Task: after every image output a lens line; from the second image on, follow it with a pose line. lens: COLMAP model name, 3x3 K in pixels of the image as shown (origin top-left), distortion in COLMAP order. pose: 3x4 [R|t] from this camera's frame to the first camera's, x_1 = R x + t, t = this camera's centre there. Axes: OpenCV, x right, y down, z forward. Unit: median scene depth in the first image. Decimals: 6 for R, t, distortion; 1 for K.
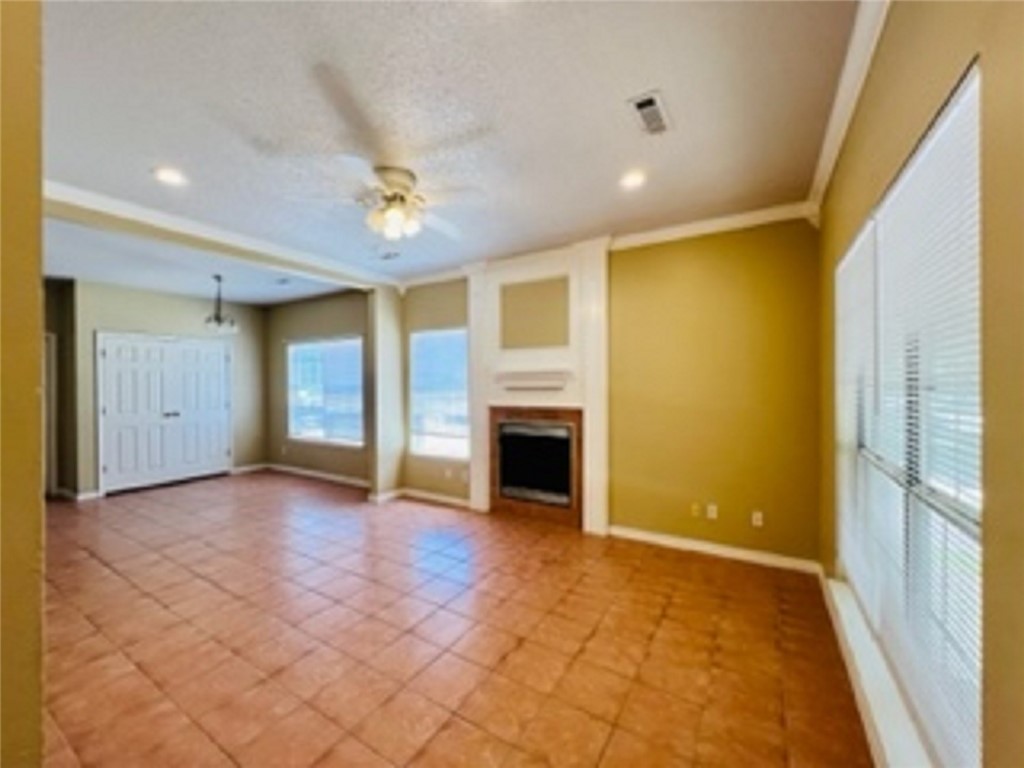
lens RADIAL K [[408.7, 0, 510.3], [0, 408.7, 383.2], [0, 0, 1]] dist [-0.000124, -0.001052]
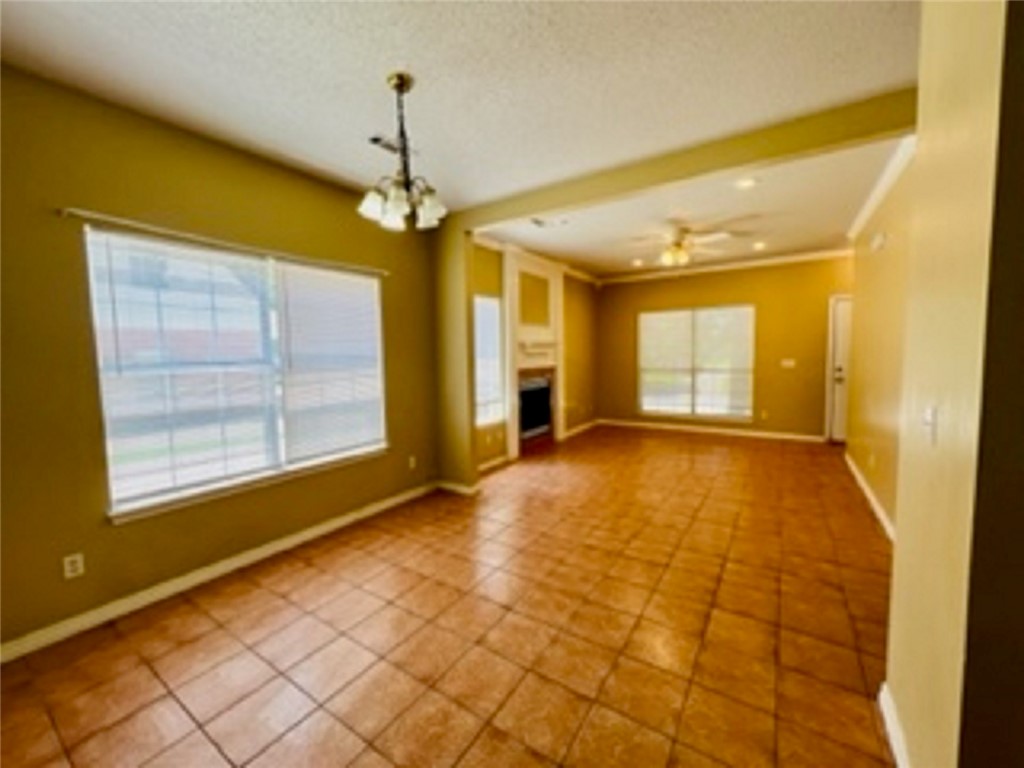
lens RADIAL K [[408.7, 0, 508.6], [0, 408.7, 379.9], [0, 0, 1]] dist [-0.000124, -0.001052]
pose [[0.033926, -0.062906, 0.997443, -1.303529], [0.011726, 0.997974, 0.062540, 0.010123], [-0.999356, 0.009574, 0.034595, 1.018486]]
